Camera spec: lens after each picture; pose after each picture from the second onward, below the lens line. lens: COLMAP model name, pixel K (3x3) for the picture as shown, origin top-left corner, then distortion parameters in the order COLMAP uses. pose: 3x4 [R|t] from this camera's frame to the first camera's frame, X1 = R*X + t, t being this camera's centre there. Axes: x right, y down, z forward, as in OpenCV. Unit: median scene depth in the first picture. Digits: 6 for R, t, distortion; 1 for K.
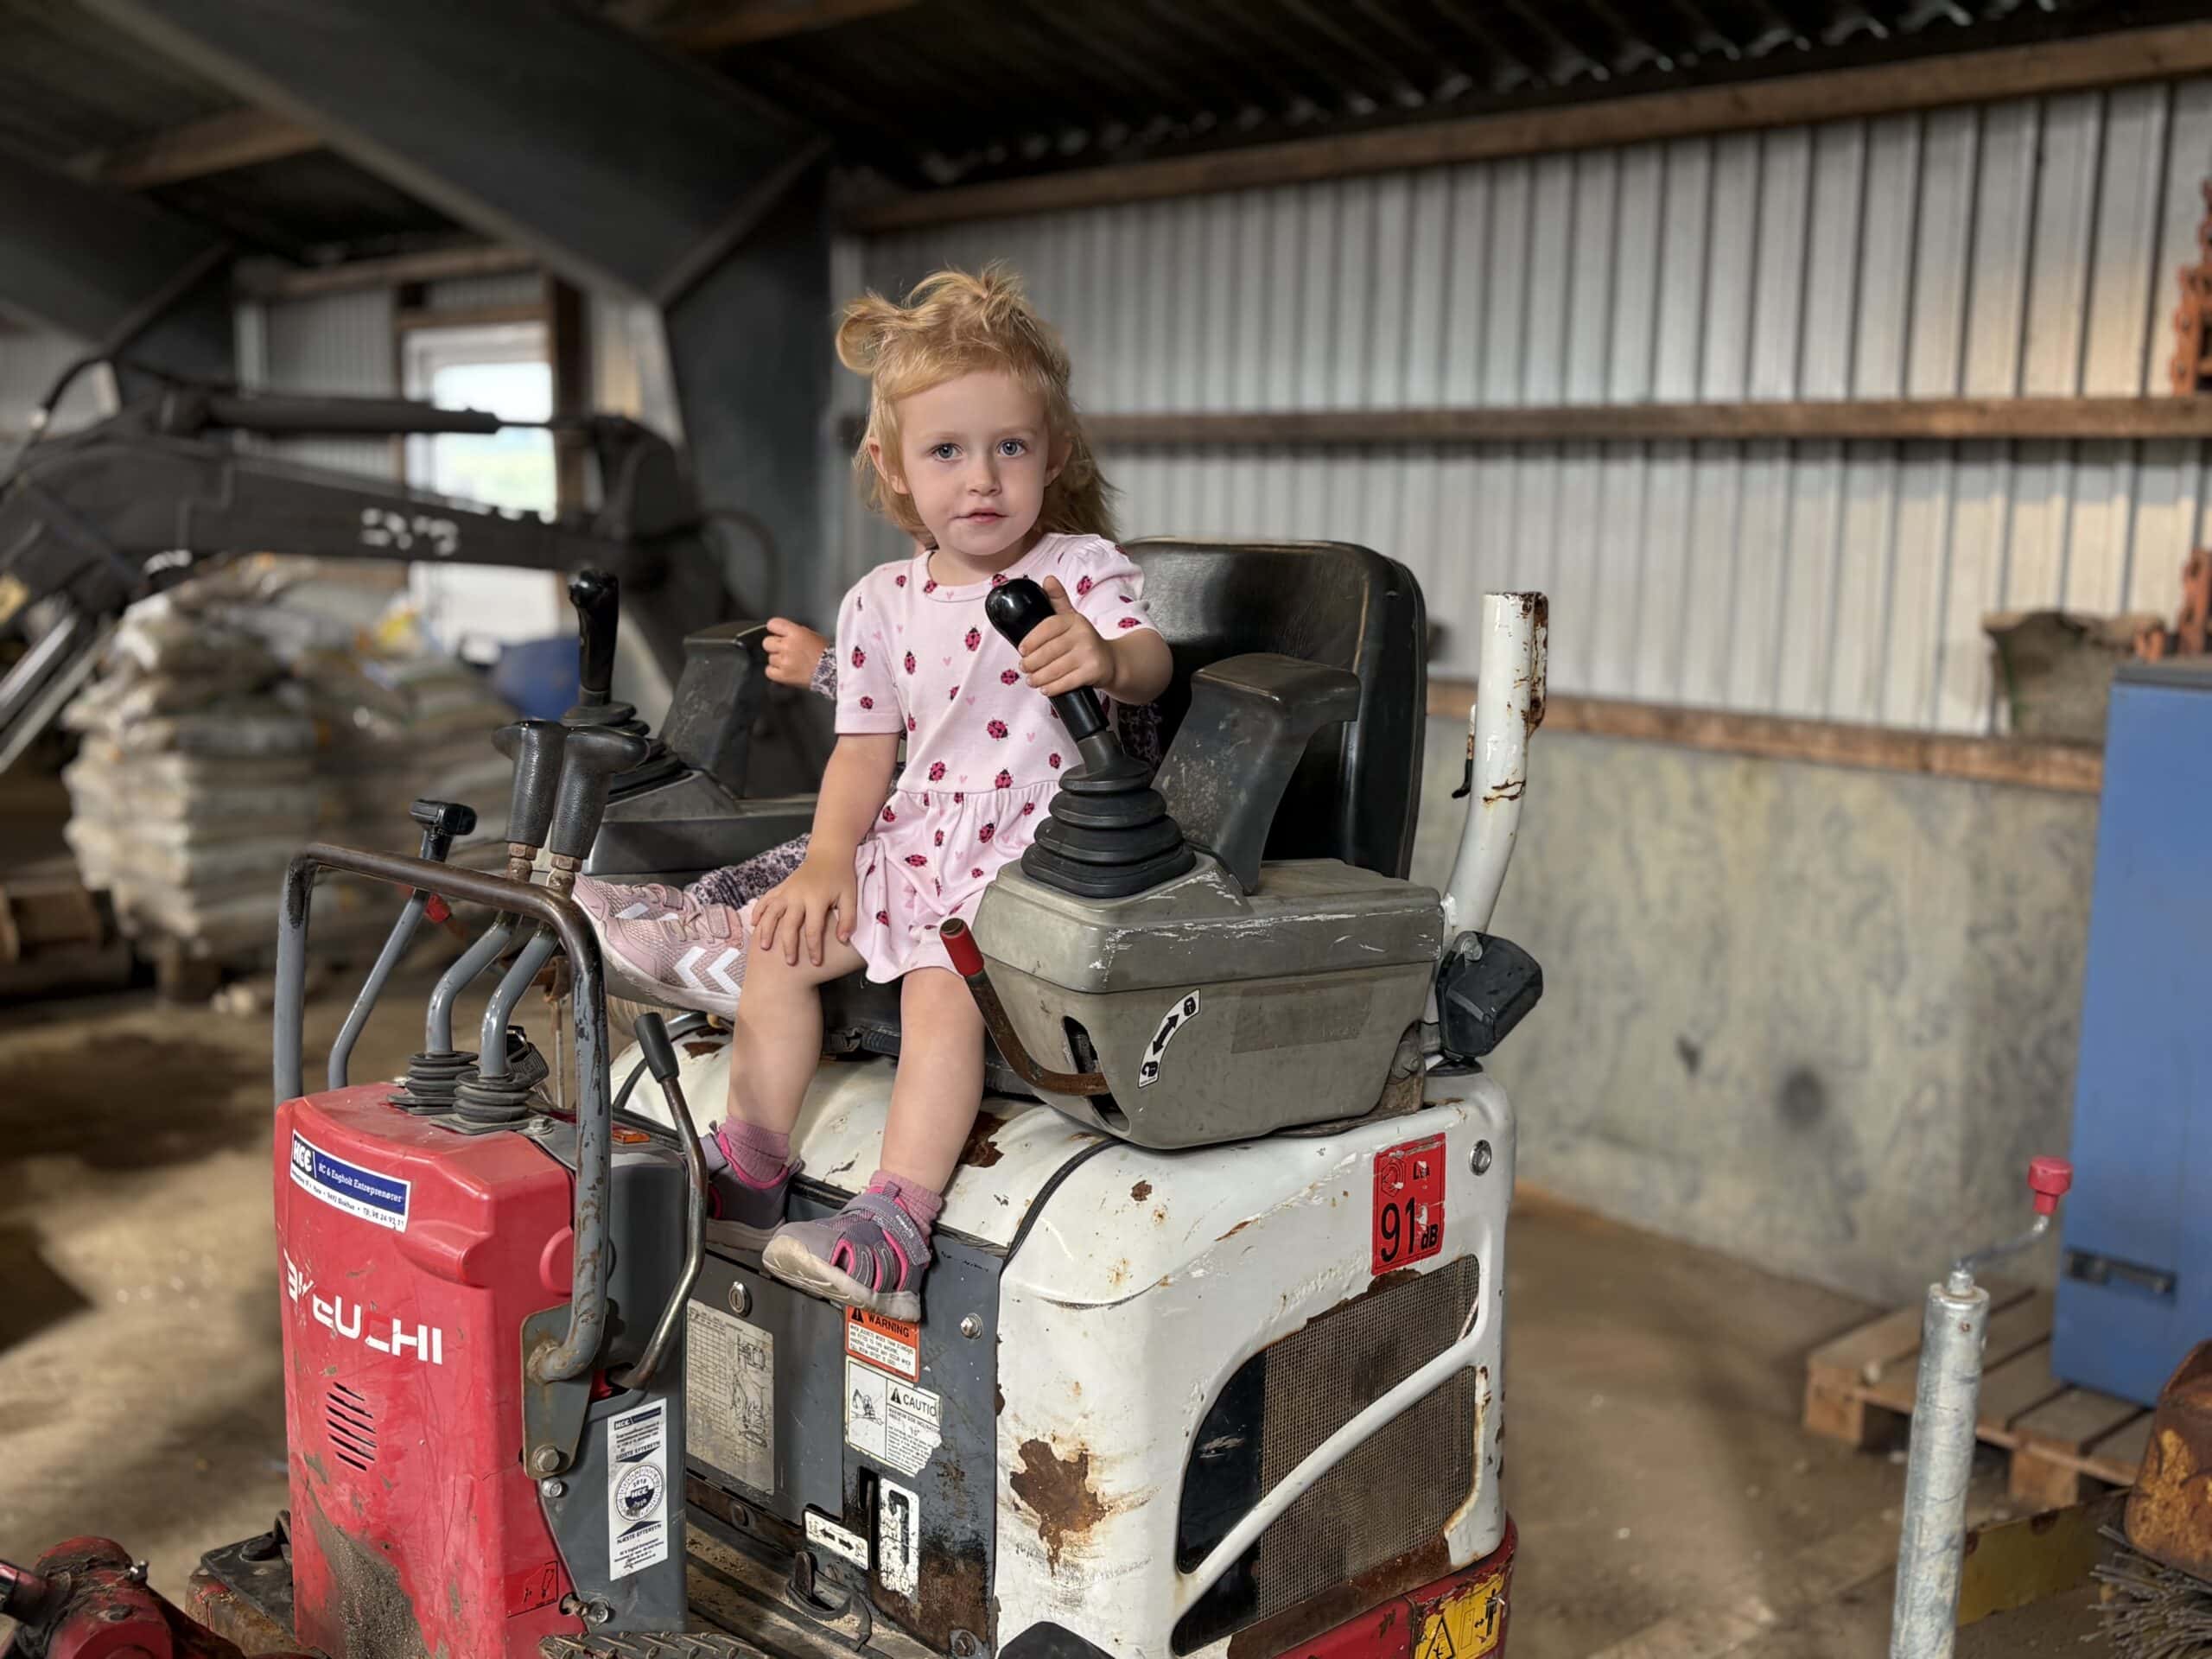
lens RADIAL K [[2342.5, 0, 1106.0], [0, 2342.5, 829.5], [0, 0, 1]] dist [0.090107, -0.274471]
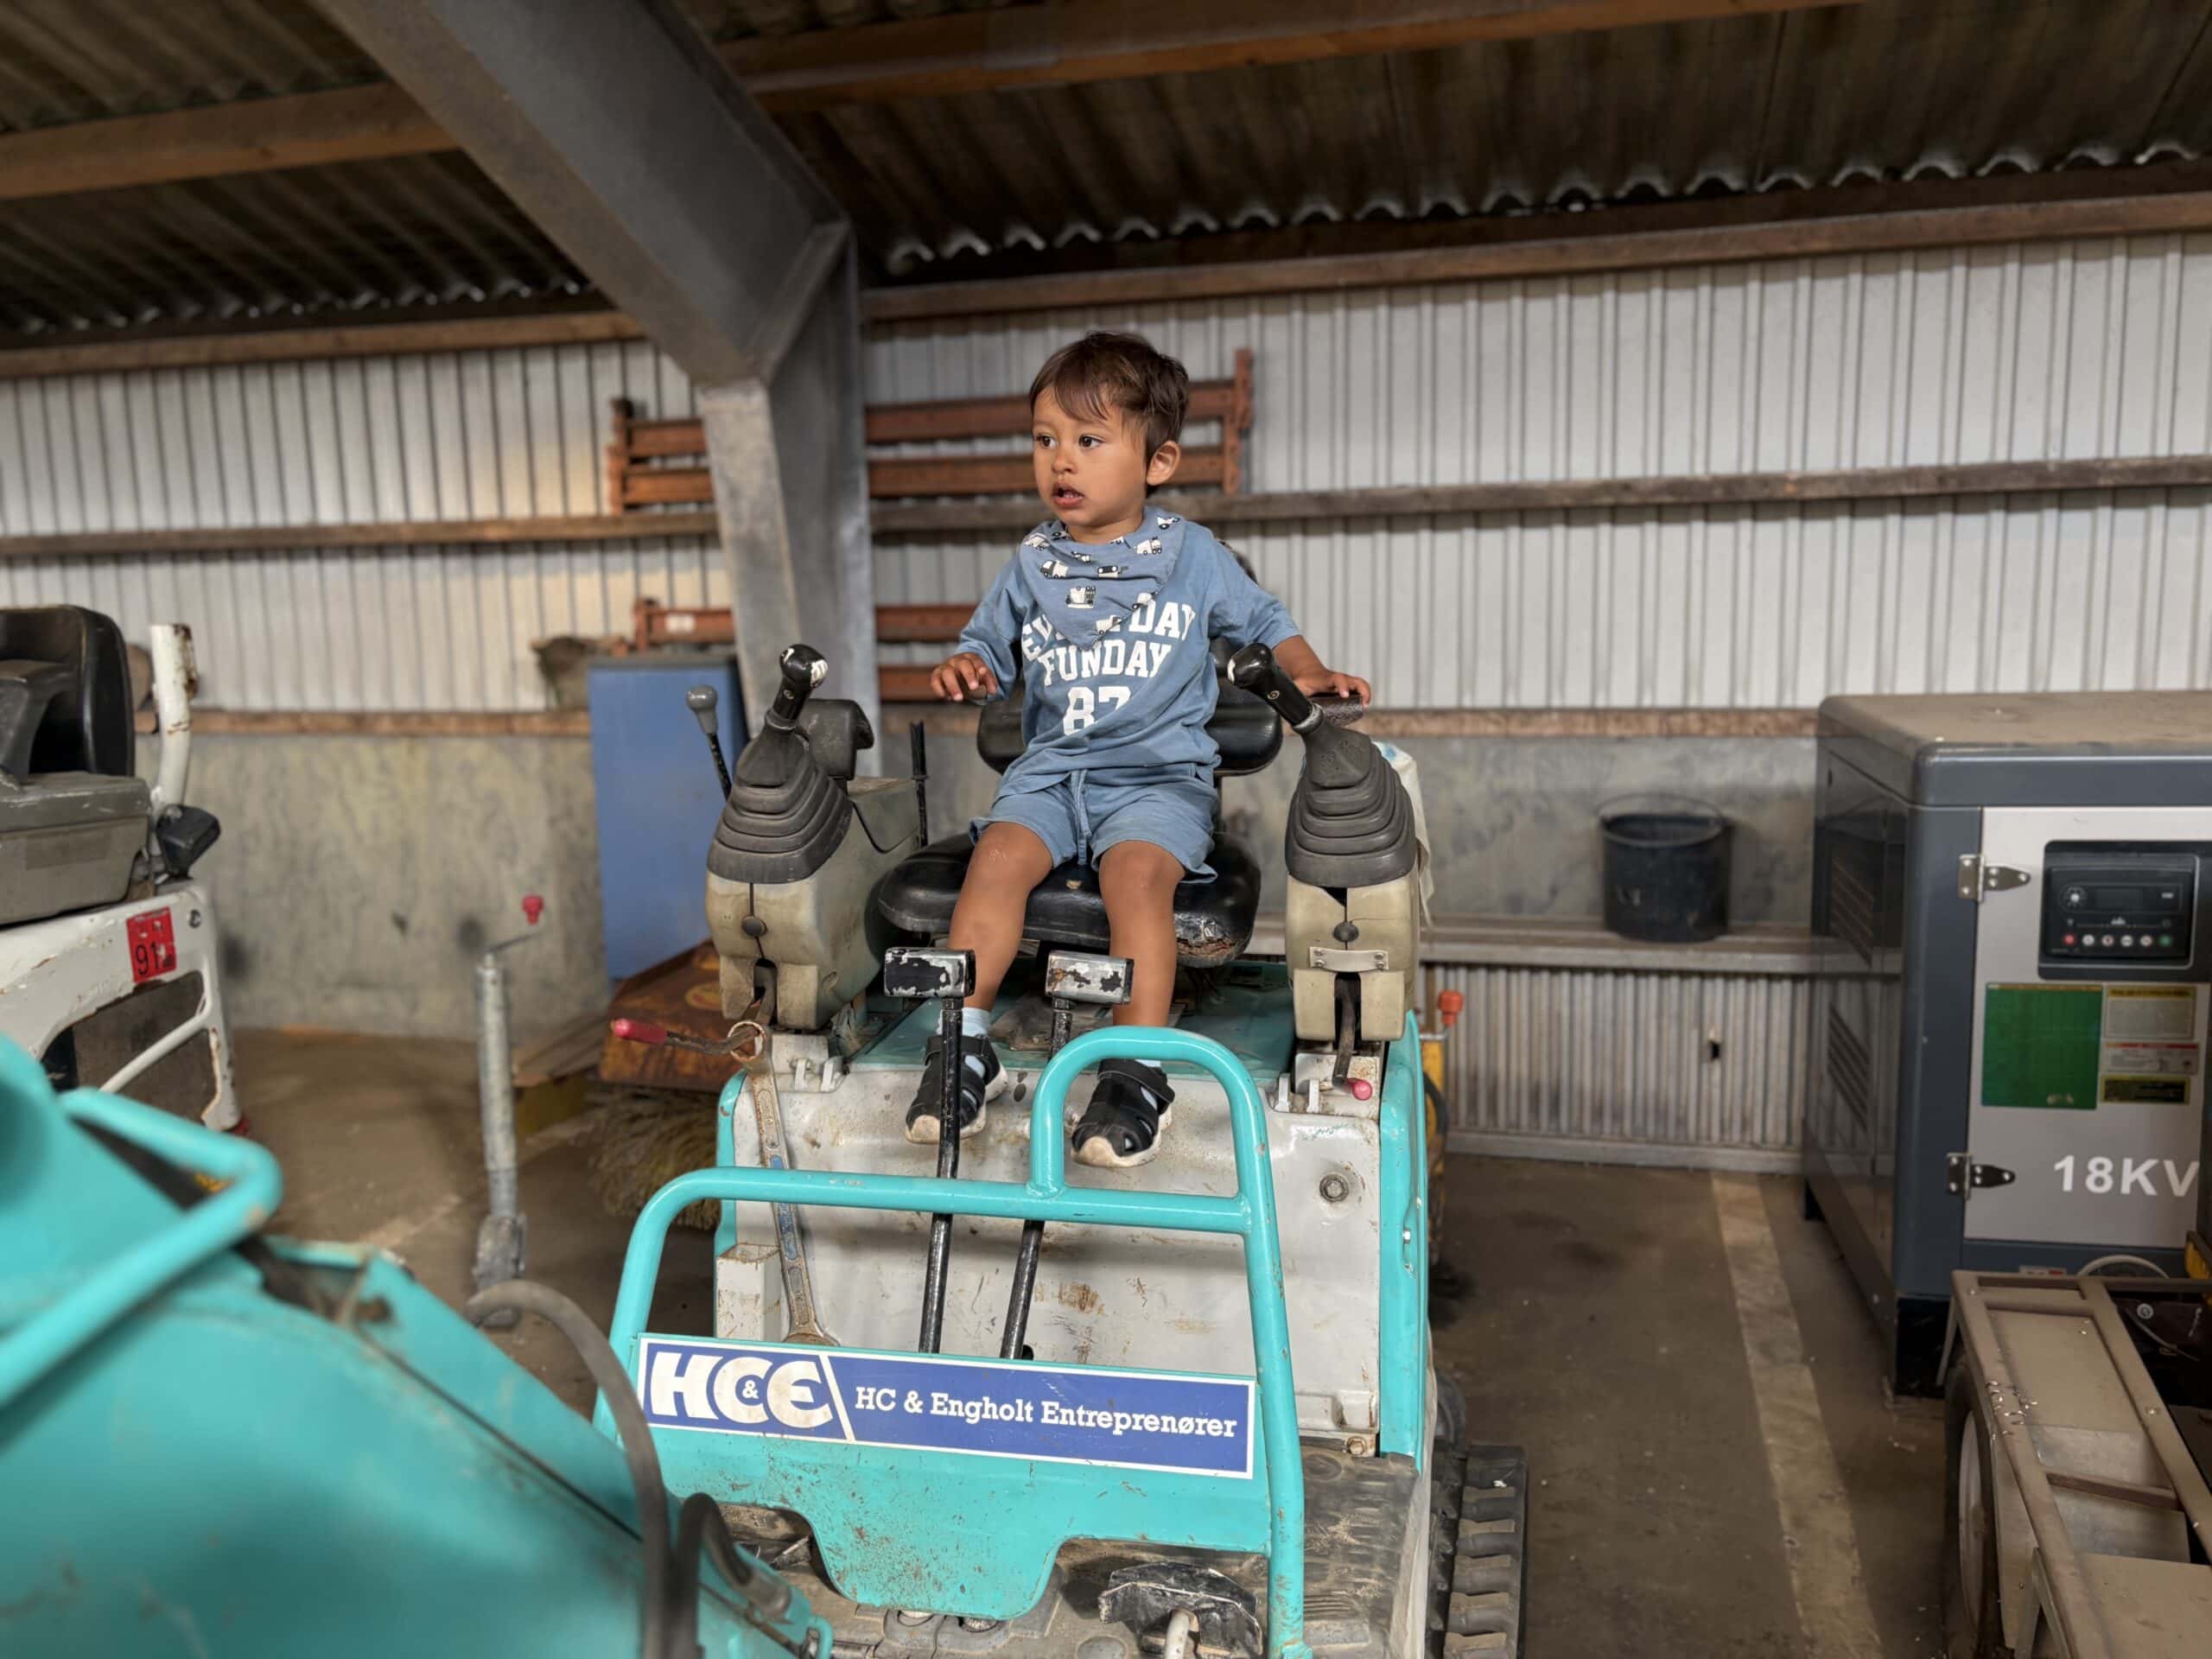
lens RADIAL K [[1660.3, 0, 1106.0], [0, 1660.3, 829.5], [0, 0, 1]] dist [0.013966, -0.006807]
pose [[0.814886, -0.126077, 0.565743, 0.002618], [0.123291, 0.991423, 0.043355, 0.047122], [-0.566357, 0.034421, 0.823441, -0.256664]]
